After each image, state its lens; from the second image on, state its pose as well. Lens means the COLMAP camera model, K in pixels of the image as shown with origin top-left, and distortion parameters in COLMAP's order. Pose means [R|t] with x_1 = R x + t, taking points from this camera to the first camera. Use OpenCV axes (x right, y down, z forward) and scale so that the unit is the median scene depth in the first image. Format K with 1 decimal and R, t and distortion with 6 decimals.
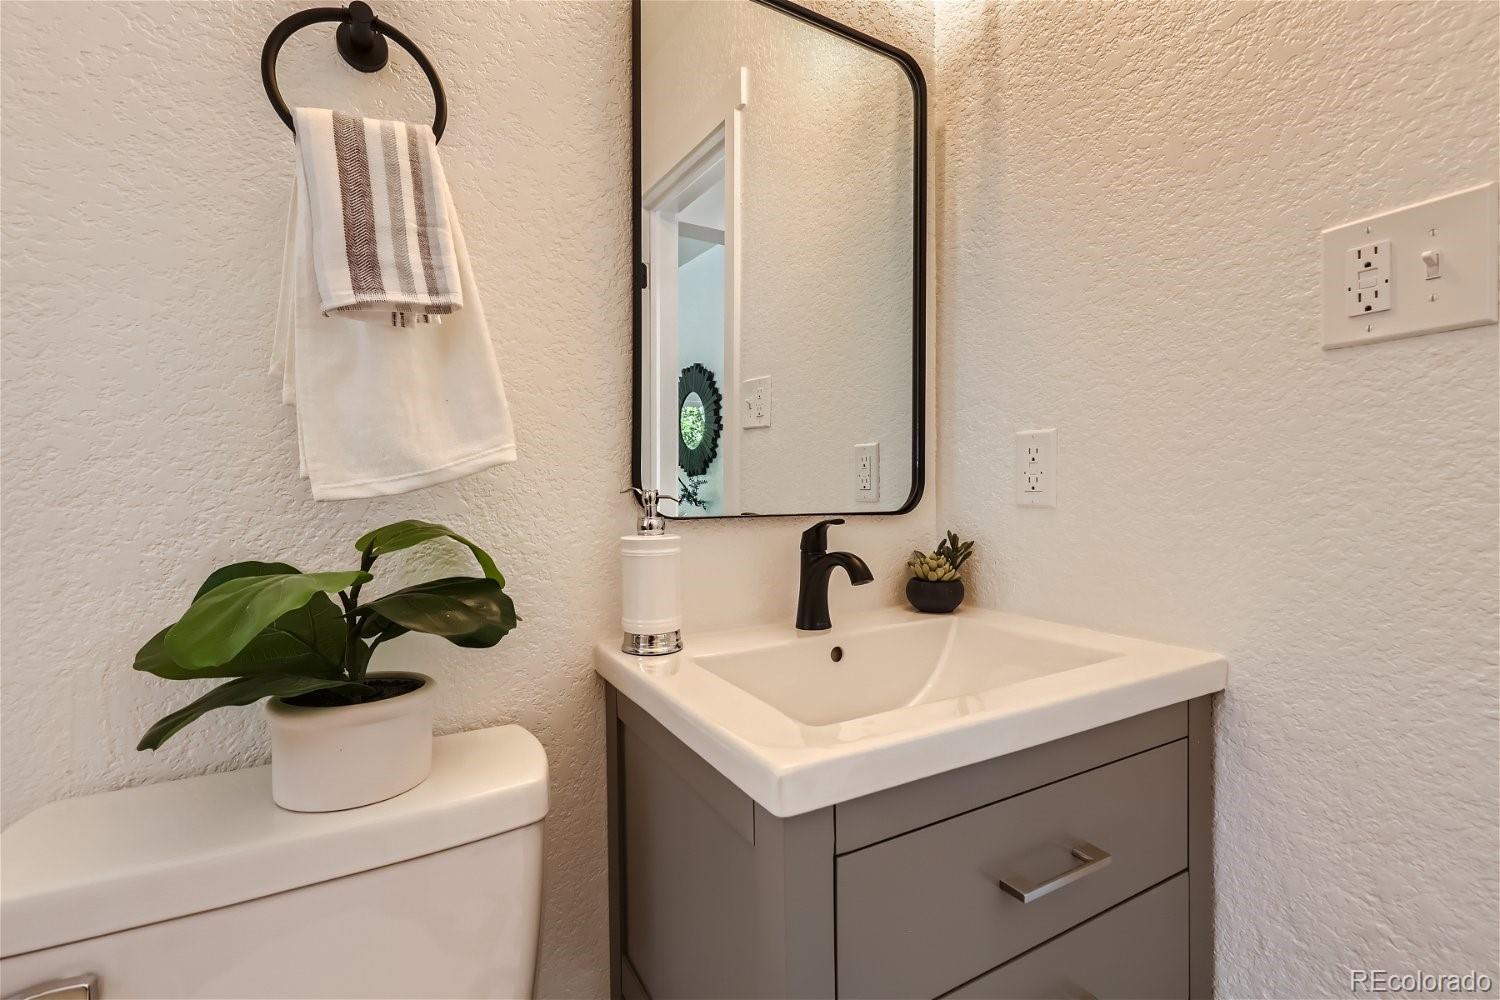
lens RADIAL K [[685.1, 0, 748.6], [0, 685.1, 499.5], [0, 0, 1]] dist [-0.000903, 0.003148]
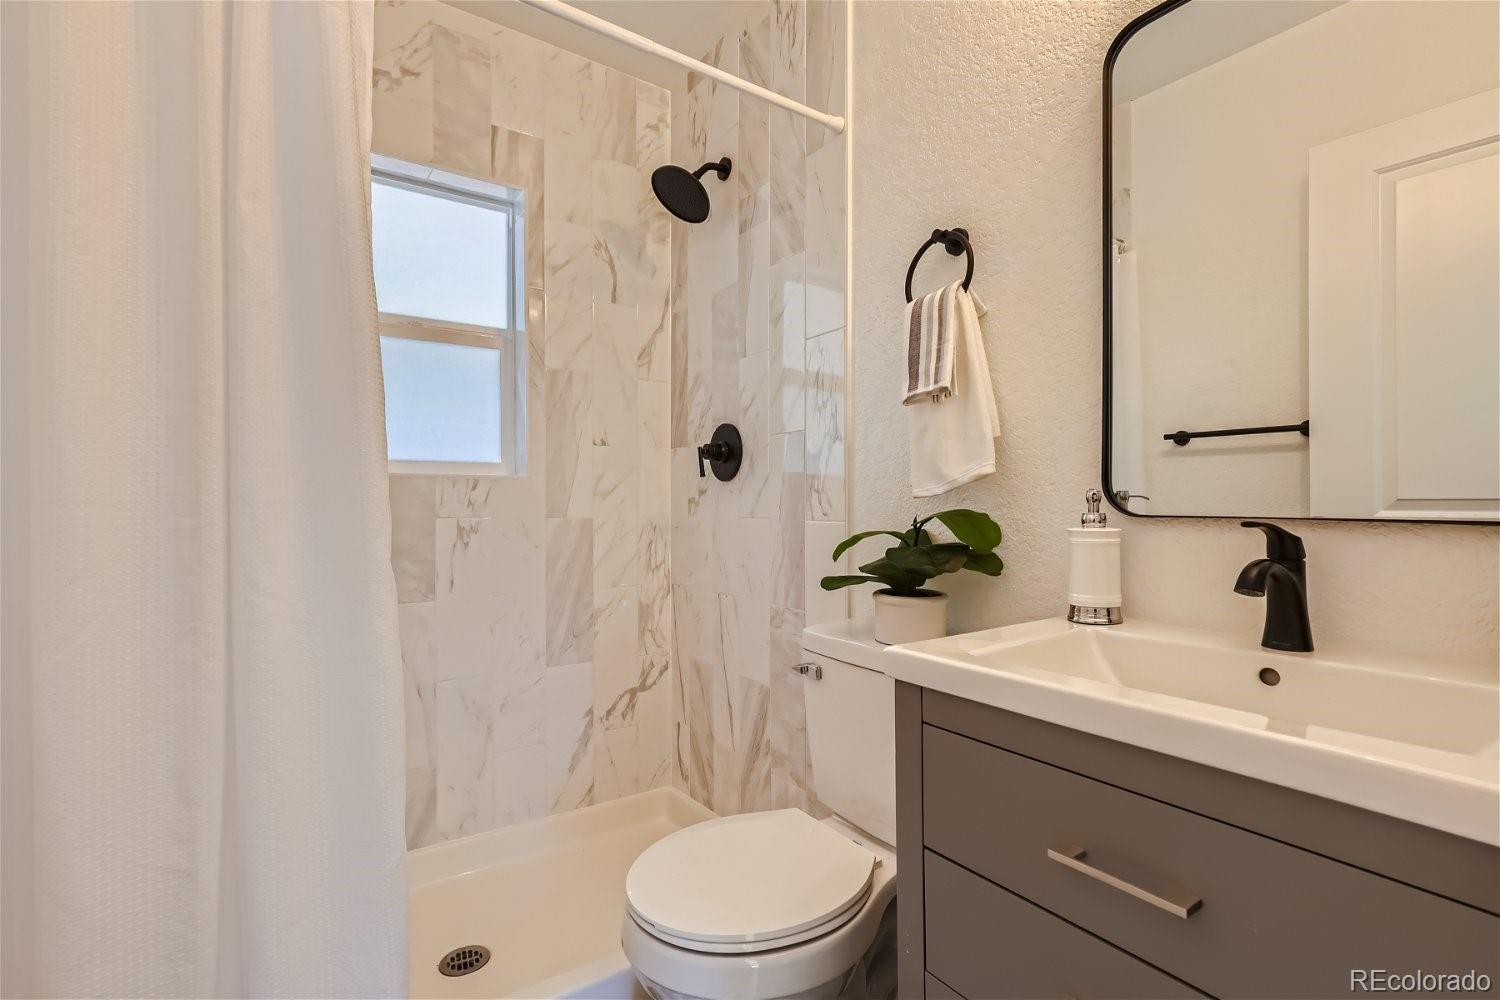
lens RADIAL K [[685.1, 0, 749.1], [0, 685.1, 492.3], [0, 0, 1]] dist [-0.000903, 0.003148]
pose [[0.094923, 0.001492, -0.995484, 1.243293], [-0.008418, 0.999964, 0.000696, -0.009218], [0.995449, 0.008314, 0.094932, 0.325350]]
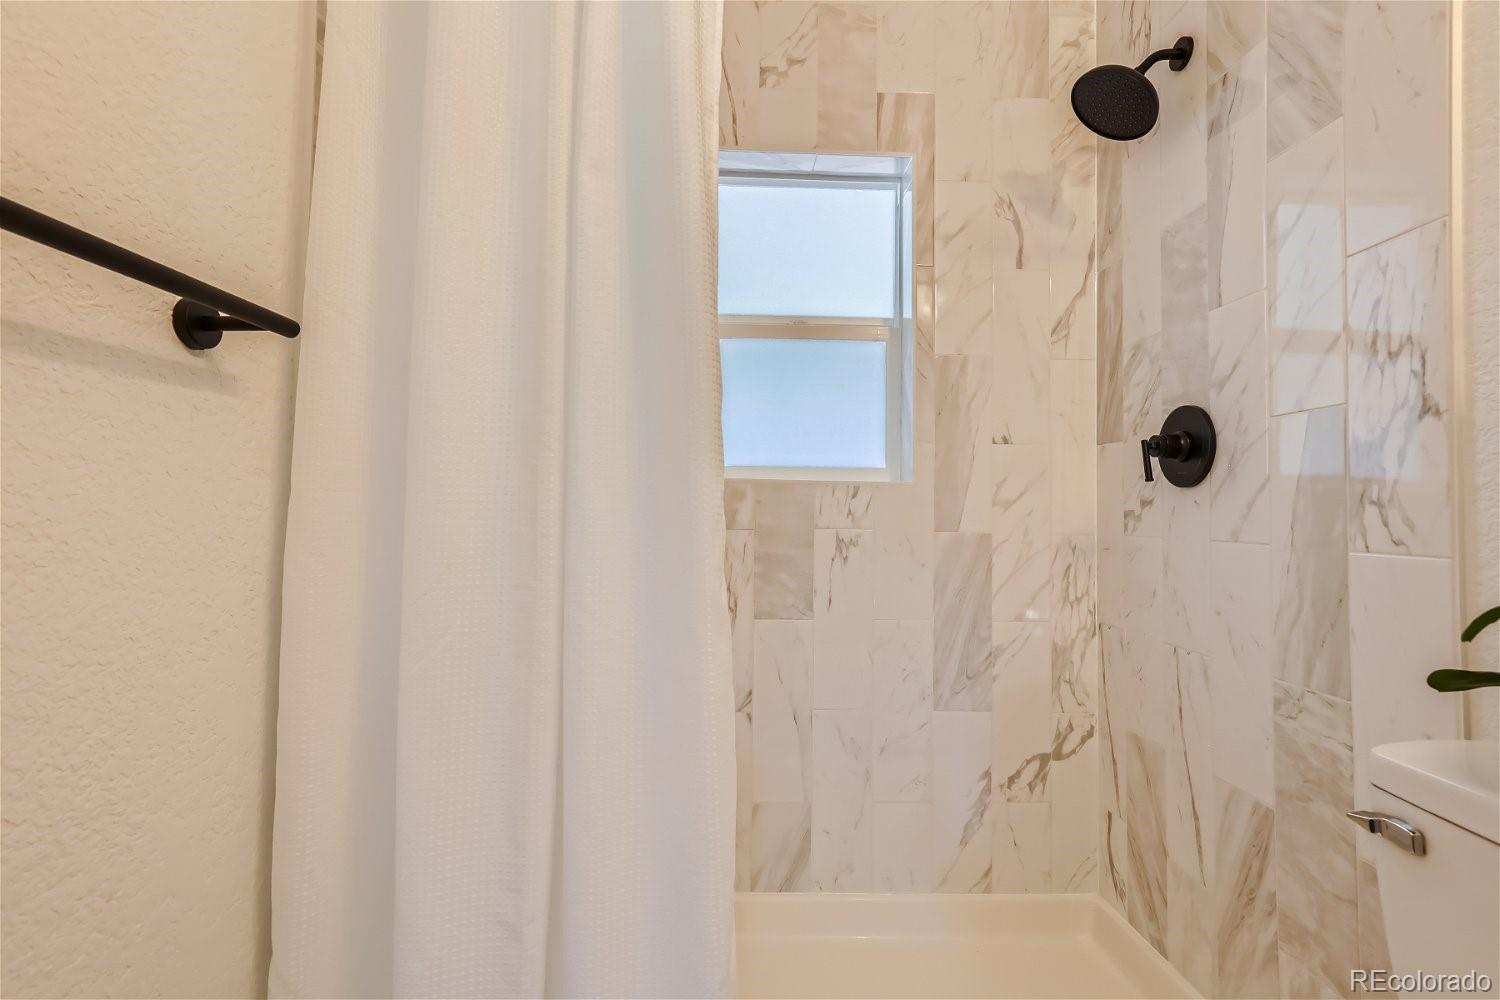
lens RADIAL K [[685.1, 0, 754.6], [0, 685.1, 490.6], [0, 0, 1]] dist [-0.000903, 0.003148]
pose [[-0.452586, -0.011740, -0.891643, 0.807622], [-0.013436, 0.999890, -0.006346, -0.013584], [0.891619, 0.009108, -0.452694, 0.285767]]
